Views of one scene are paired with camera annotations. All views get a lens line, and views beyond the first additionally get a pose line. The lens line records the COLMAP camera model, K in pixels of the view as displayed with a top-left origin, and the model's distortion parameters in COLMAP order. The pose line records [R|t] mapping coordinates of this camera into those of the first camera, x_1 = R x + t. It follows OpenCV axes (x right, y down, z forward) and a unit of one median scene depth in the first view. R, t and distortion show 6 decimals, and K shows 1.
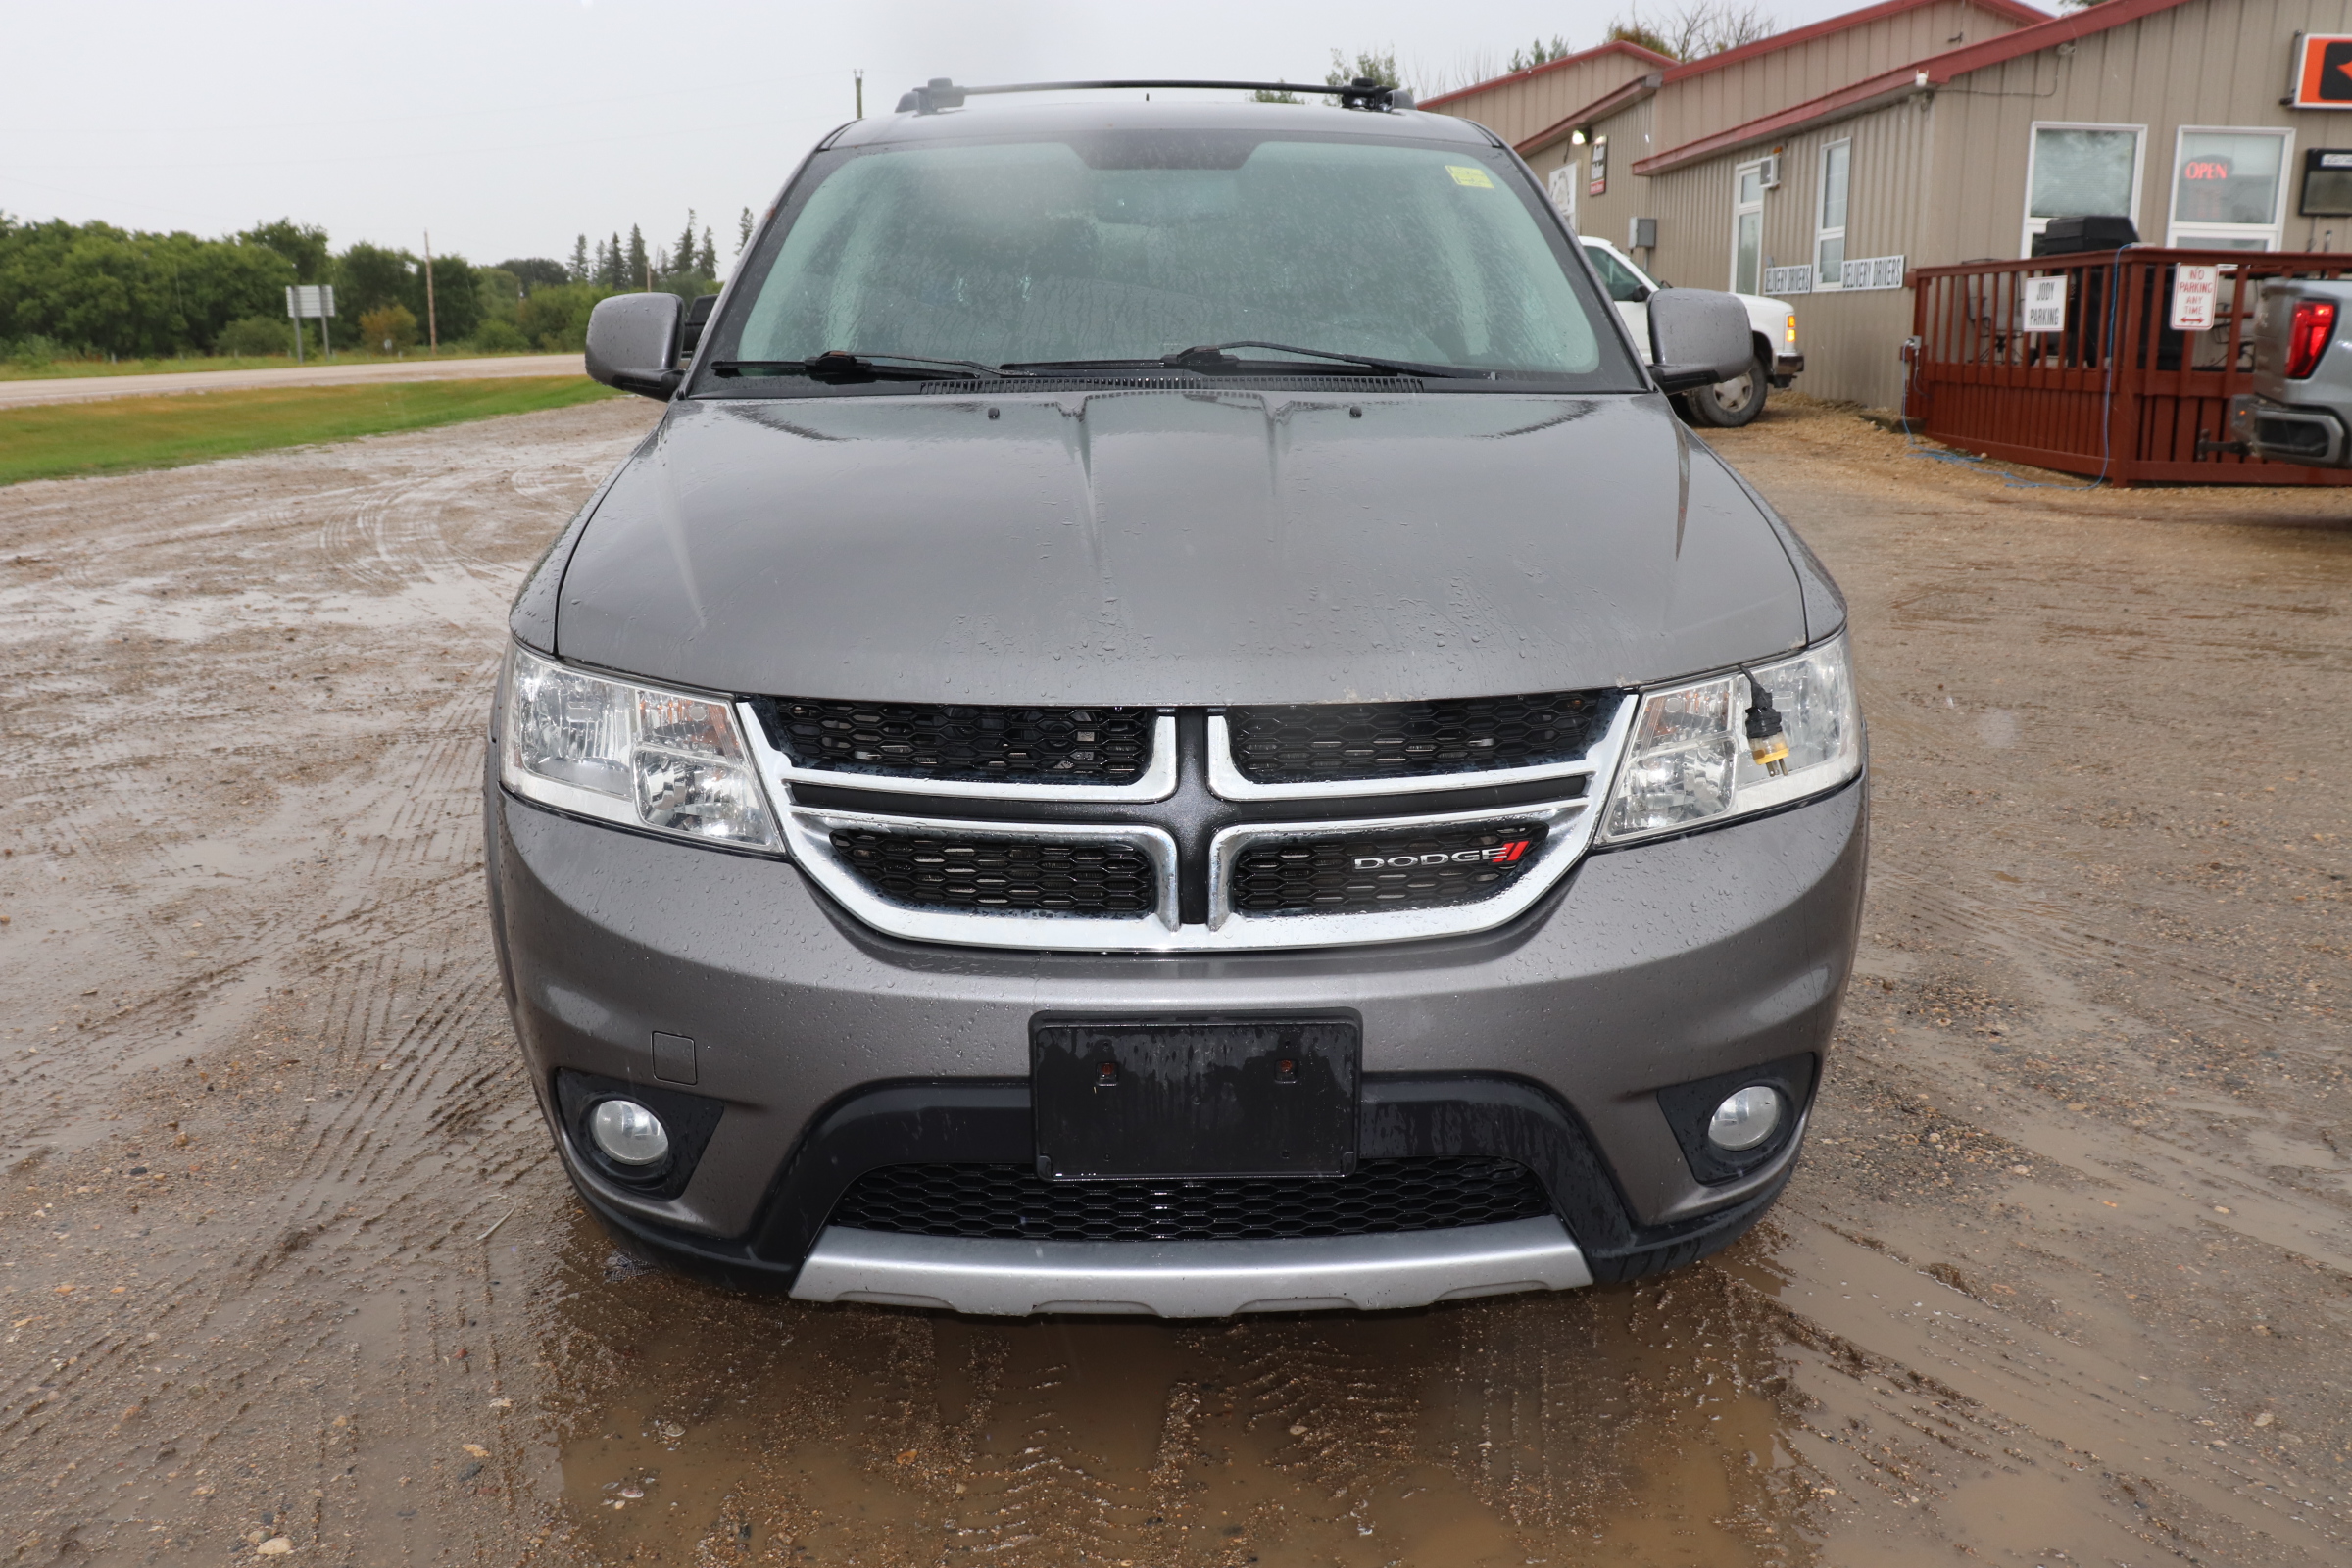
lens RADIAL K [[1944.6, 0, 1181.4], [0, 1944.6, 768.2], [0, 0, 1]] dist [-0.140739, 0.092927]
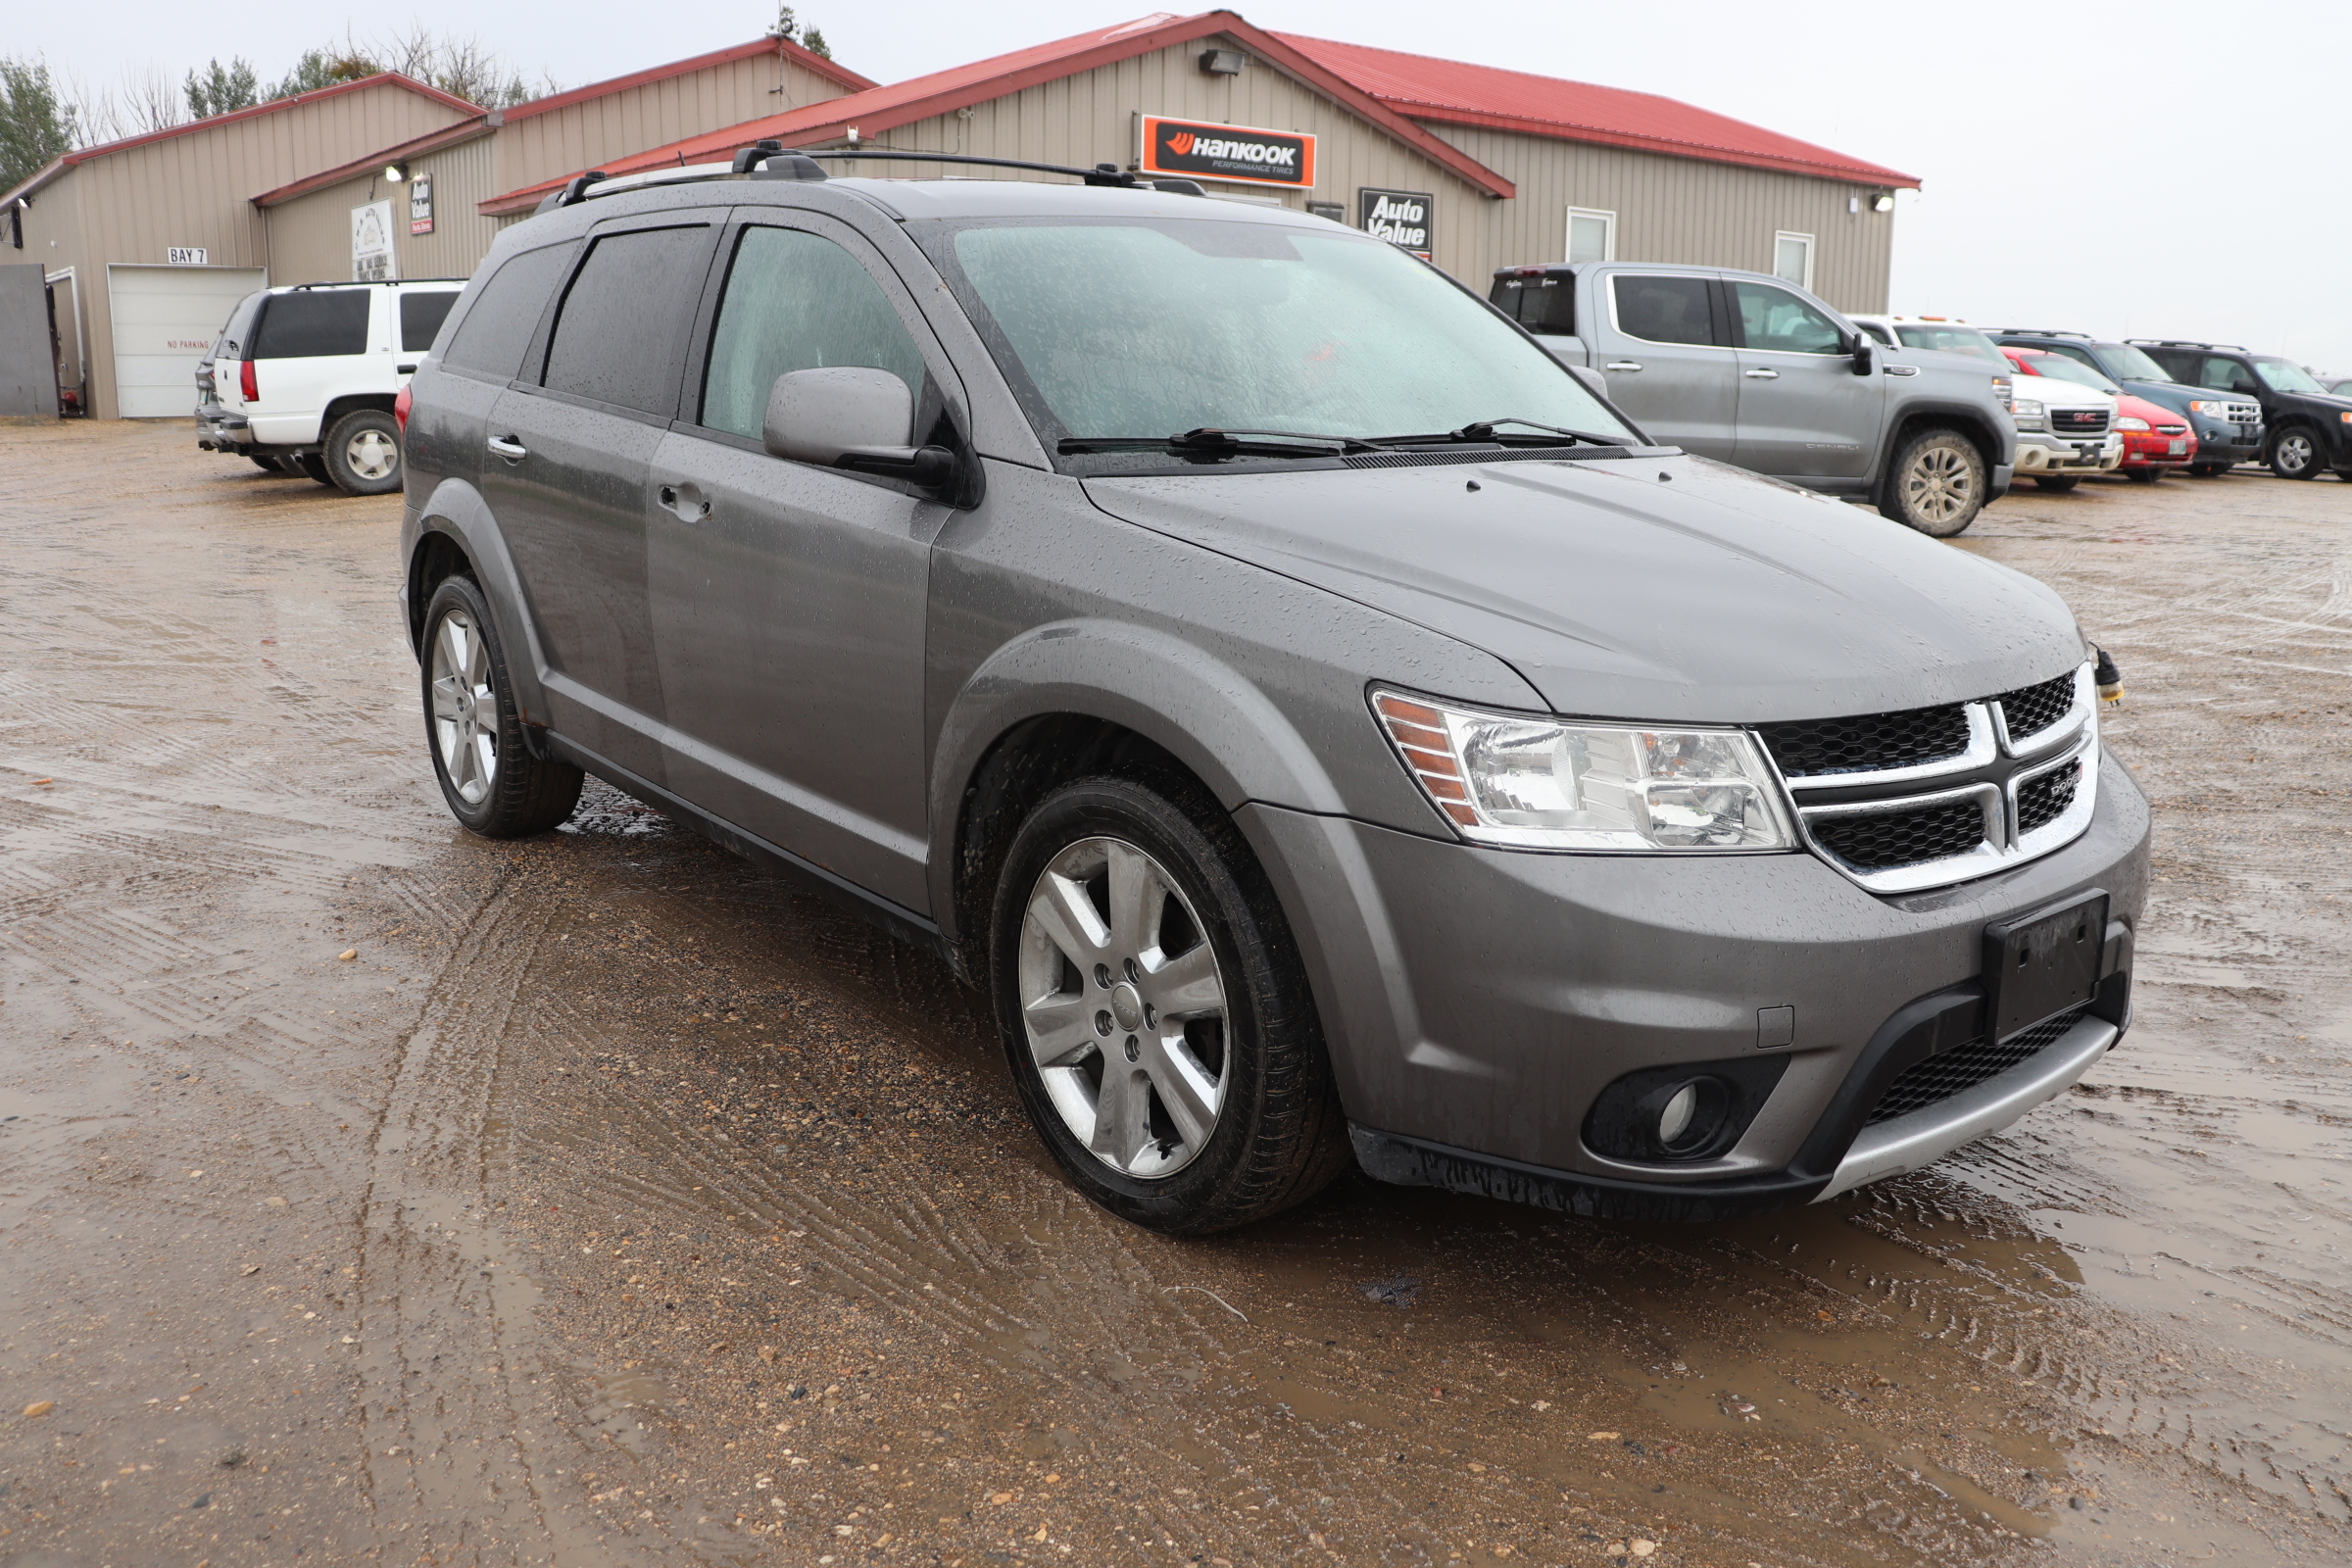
lens RADIAL K [[1944.6, 0, 1201.2], [0, 1944.6, 806.0], [0, 0, 1]] dist [-0.140739, 0.092927]
pose [[0.776399, -0.134985, 0.615617, -0.889055], [0.133664, 0.989841, 0.048466, -0.065737], [-0.615905, 0.044657, 0.786554, 0.183271]]
